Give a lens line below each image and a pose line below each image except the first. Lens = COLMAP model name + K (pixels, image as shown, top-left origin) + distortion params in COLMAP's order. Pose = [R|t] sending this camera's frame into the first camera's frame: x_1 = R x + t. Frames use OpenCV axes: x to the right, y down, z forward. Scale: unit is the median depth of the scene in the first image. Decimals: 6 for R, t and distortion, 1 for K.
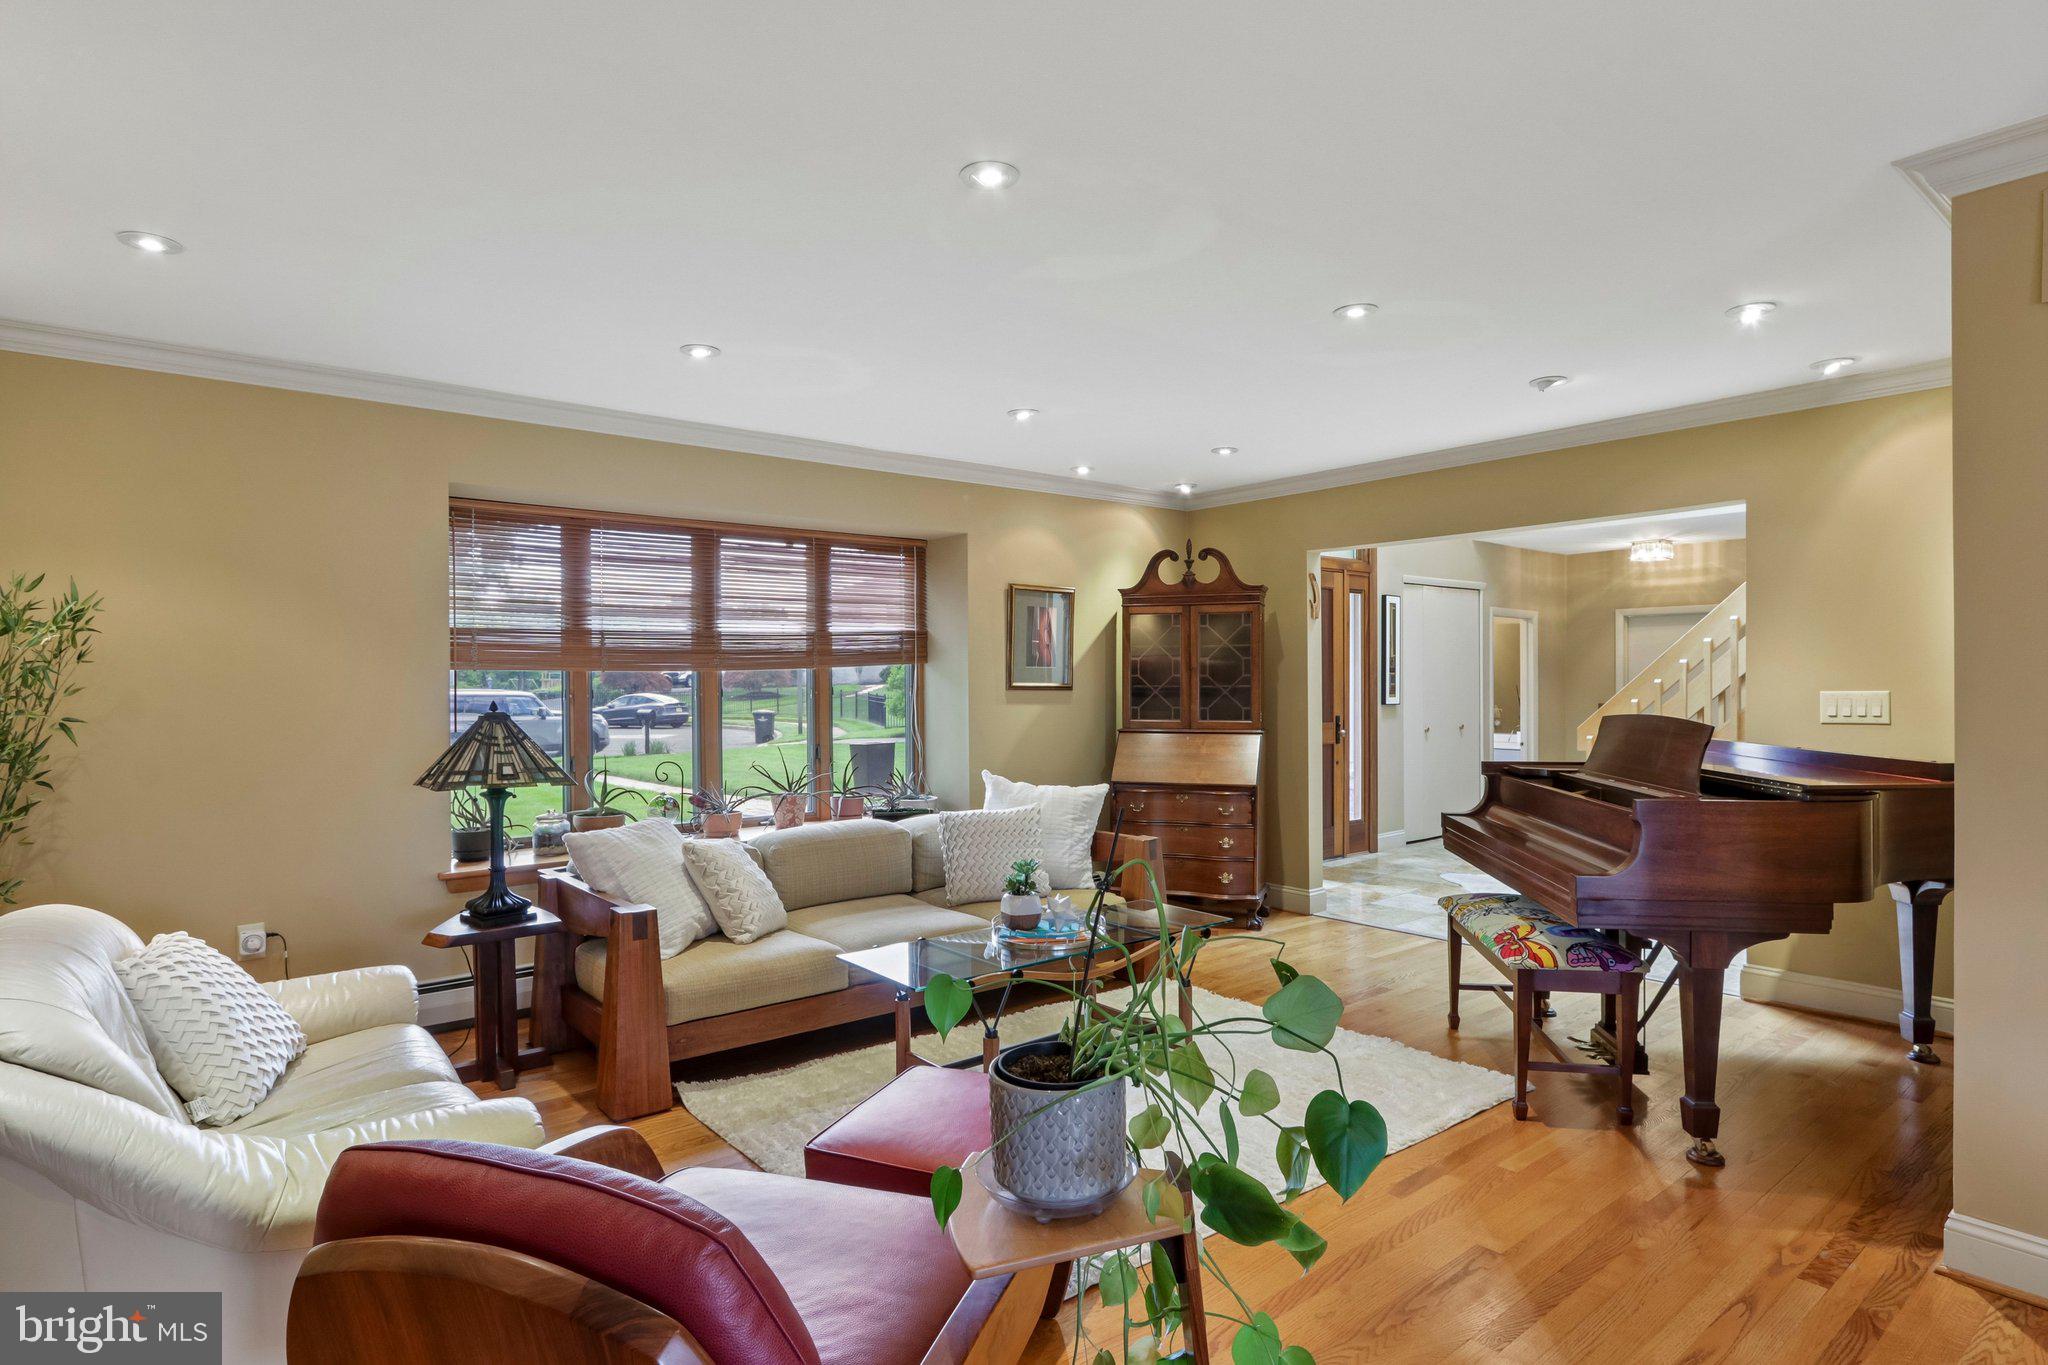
lens RADIAL K [[1075.2, 0, 1022.7], [0, 1075.2, 691.2], [0, 0, 1]] dist [-0.006282, -0.002256]
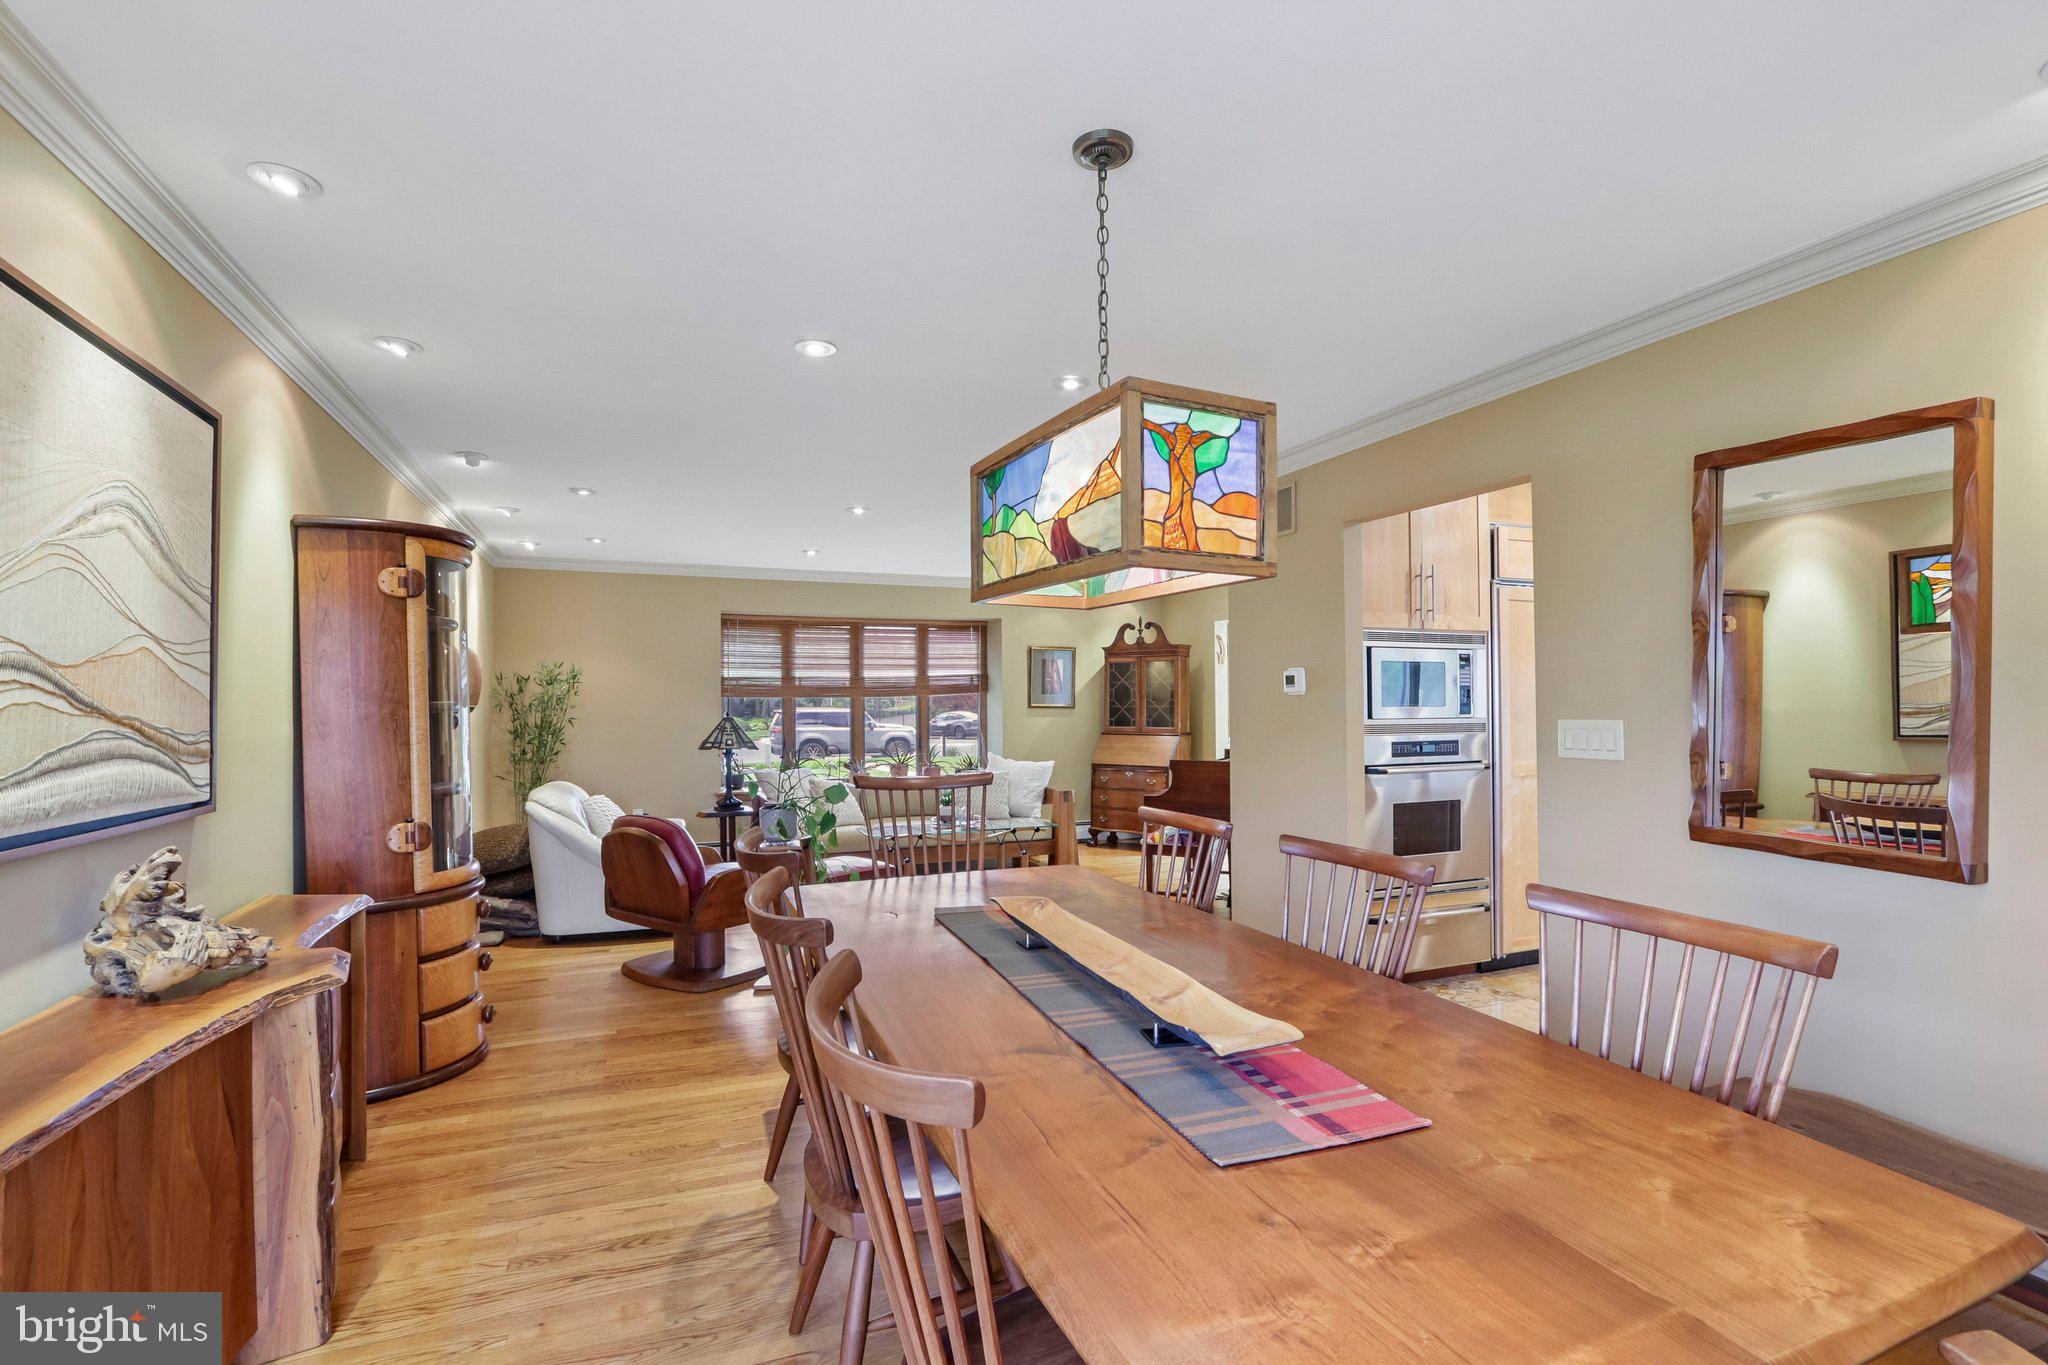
lens RADIAL K [[943.3, 0, 1035.7], [0, 943.3, 693.2], [0, 0, 1]] dist [-0.013048, 0.000121]
pose [[0.958596, -0.002150, -0.284760, 0.399846], [-0.003369, 0.999816, -0.018892, 0.002758], [0.284748, 0.019069, 0.958413, -0.413319]]
